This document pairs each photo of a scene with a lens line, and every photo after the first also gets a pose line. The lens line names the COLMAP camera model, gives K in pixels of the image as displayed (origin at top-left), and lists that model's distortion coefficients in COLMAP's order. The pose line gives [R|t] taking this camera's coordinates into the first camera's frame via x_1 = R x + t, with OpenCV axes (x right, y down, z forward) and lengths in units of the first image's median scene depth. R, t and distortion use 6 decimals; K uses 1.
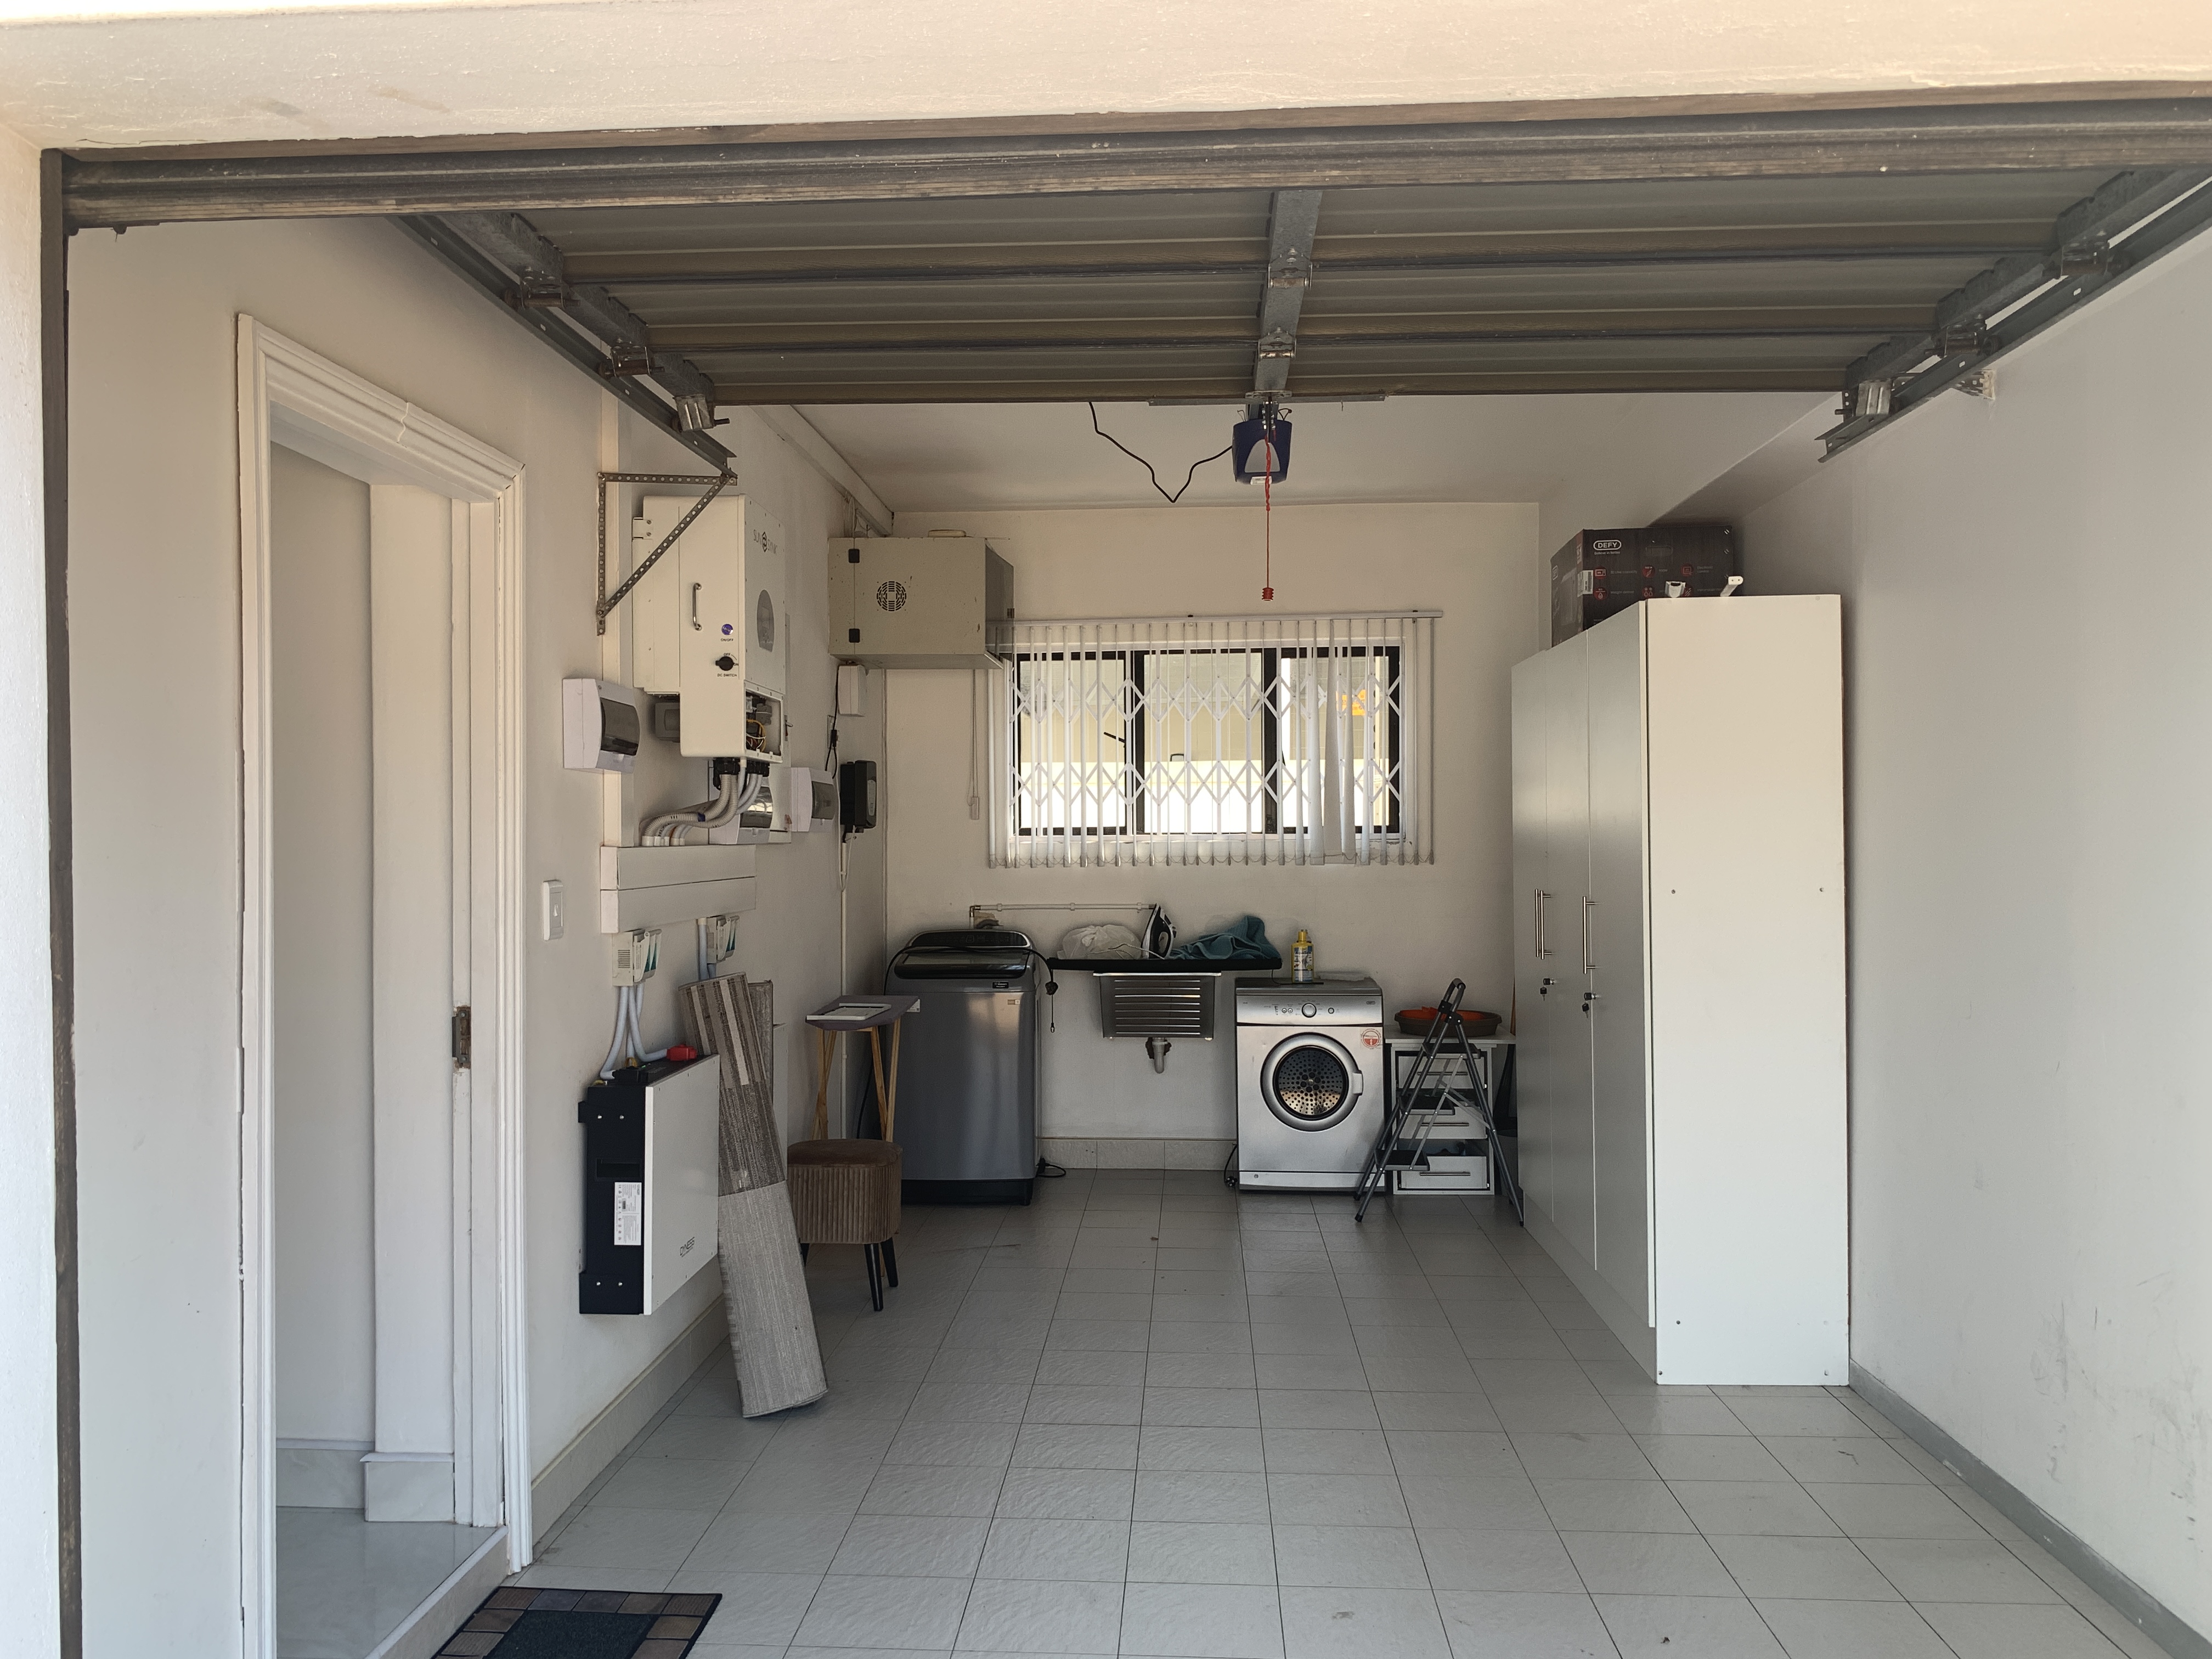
lens RADIAL K [[1667.1, 0, 1104.9], [0, 1667.1, 836.3], [0, 0, 1]] dist [0.041206, -0.000676]
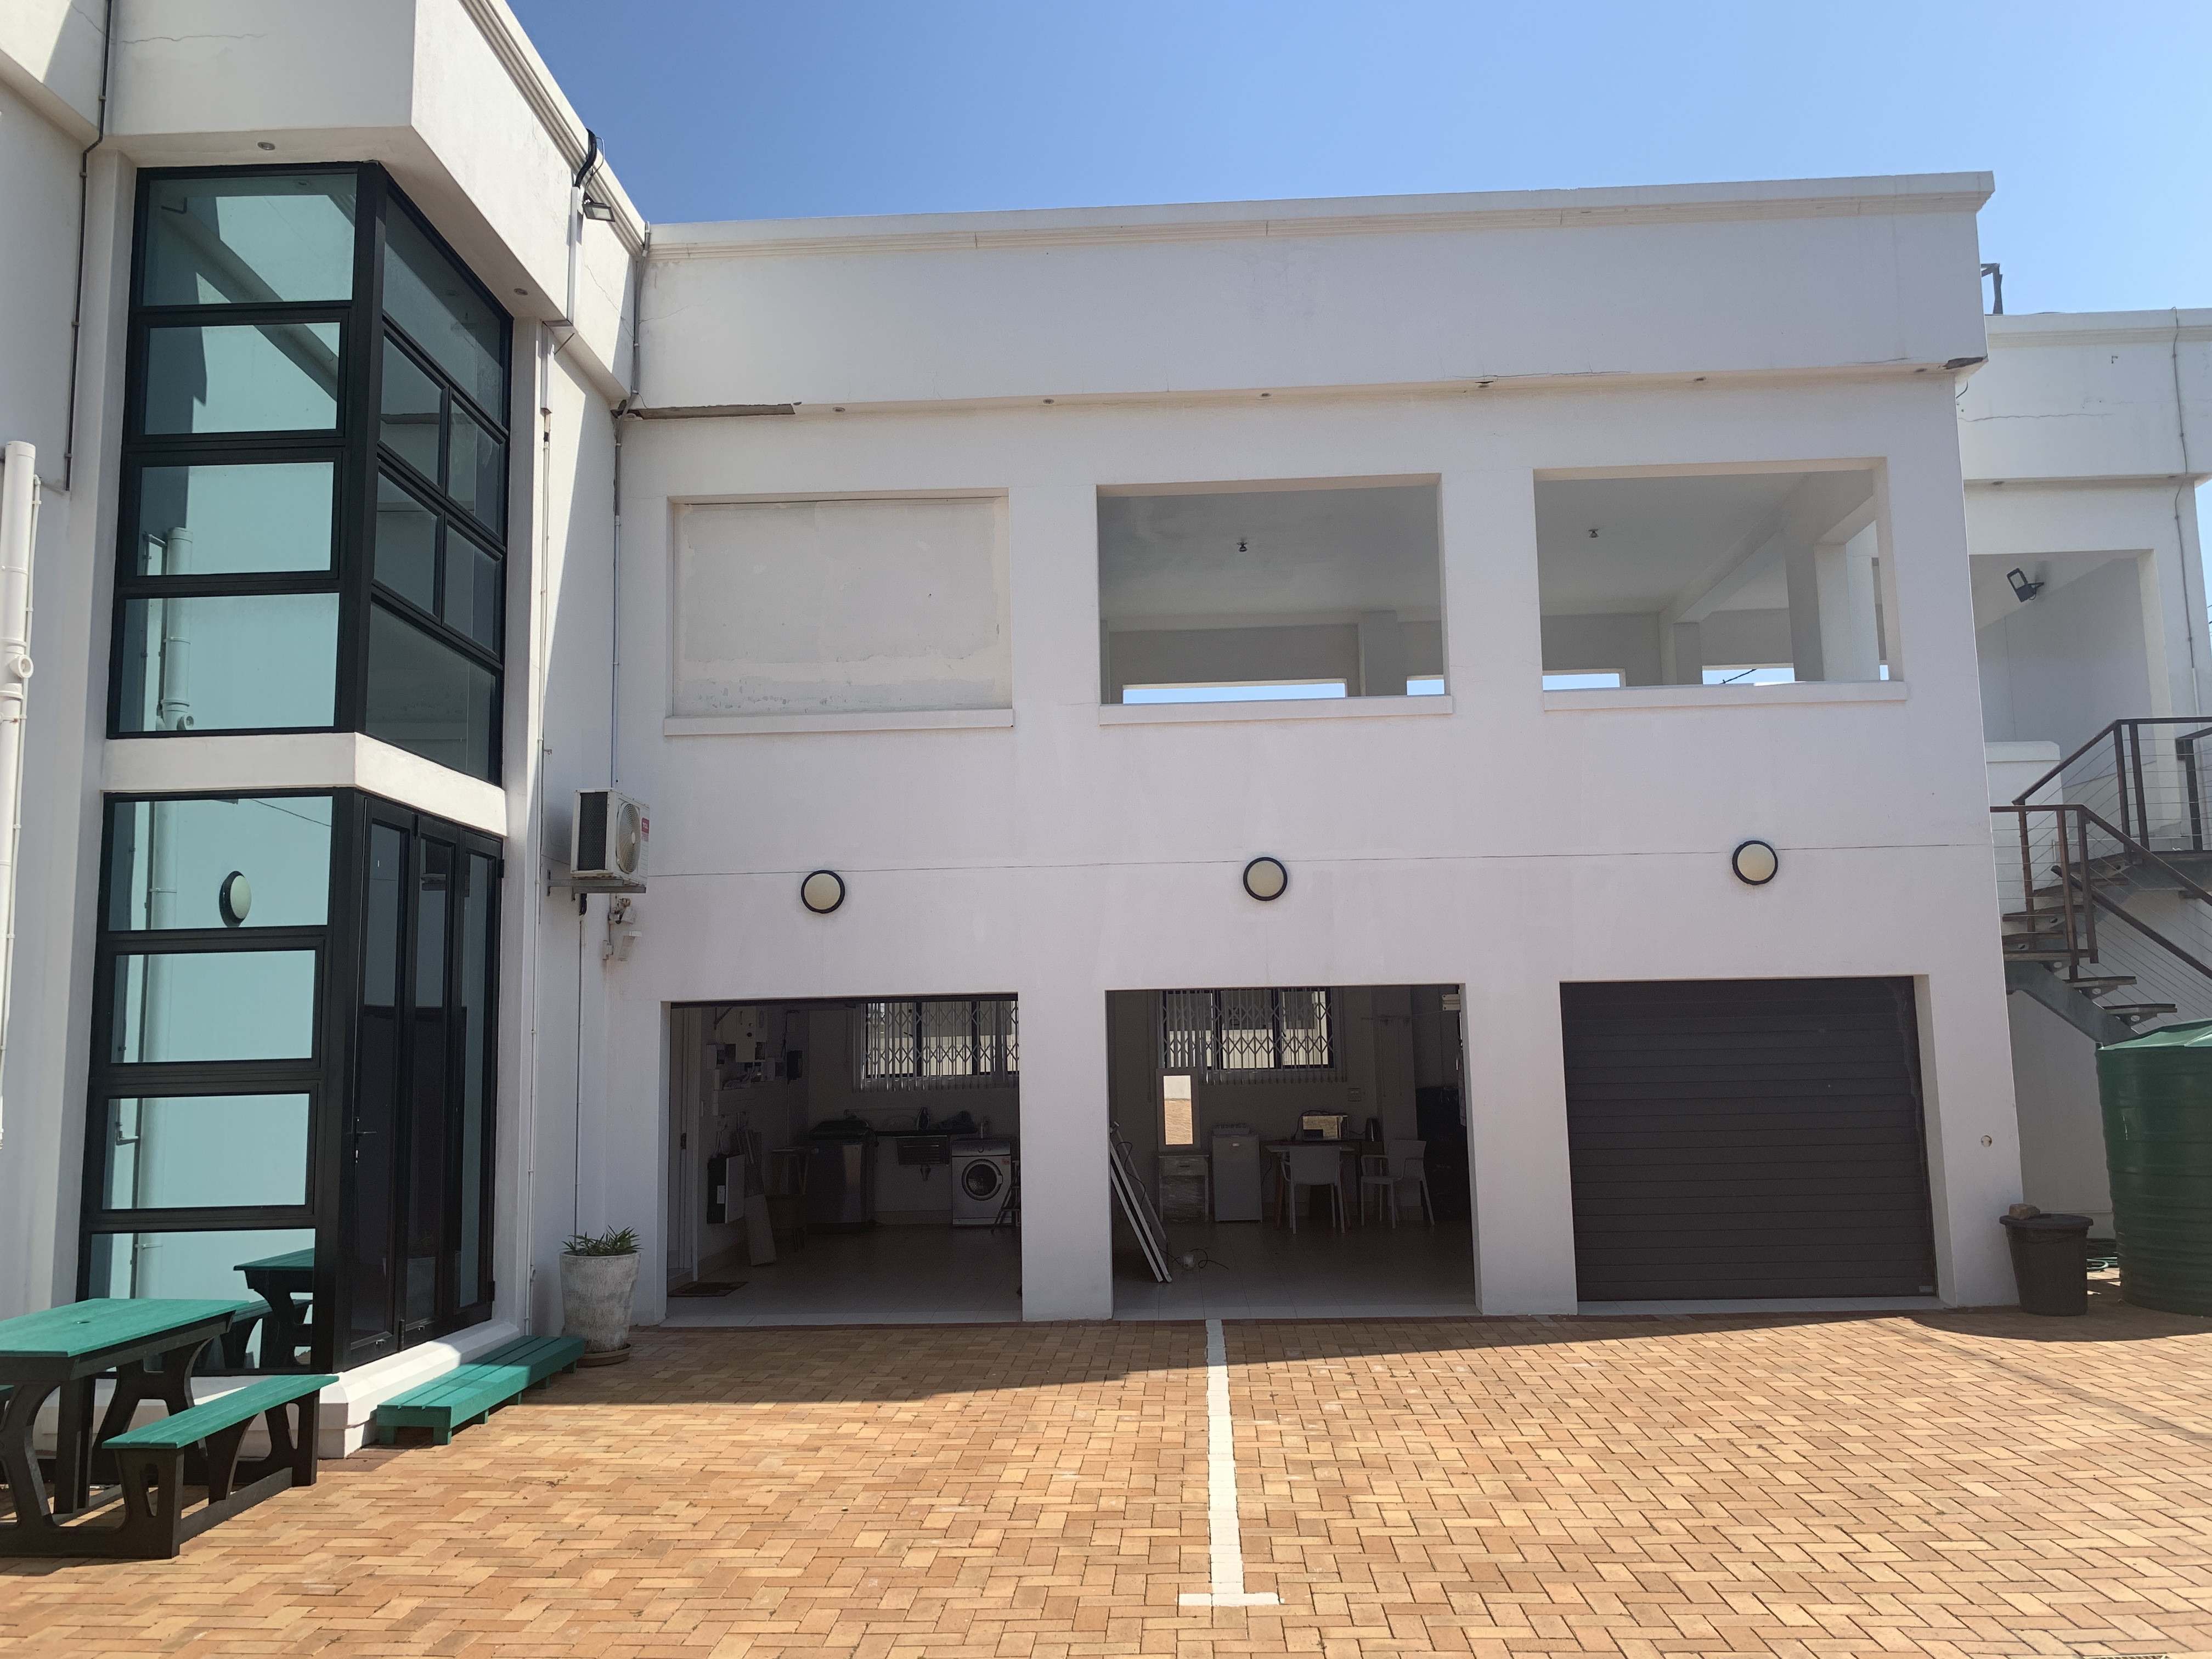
lens RADIAL K [[1667.1, 0, 1115.0], [0, 1667.1, 823.7], [0, 0, 1]] dist [0.041206, -0.000676]
pose [[0.999639, -0.016968, 0.020837, 0.279933], [0.019657, 0.990451, -0.136455, -0.030881], [-0.018322, 0.136816, 0.990427, -1.506286]]
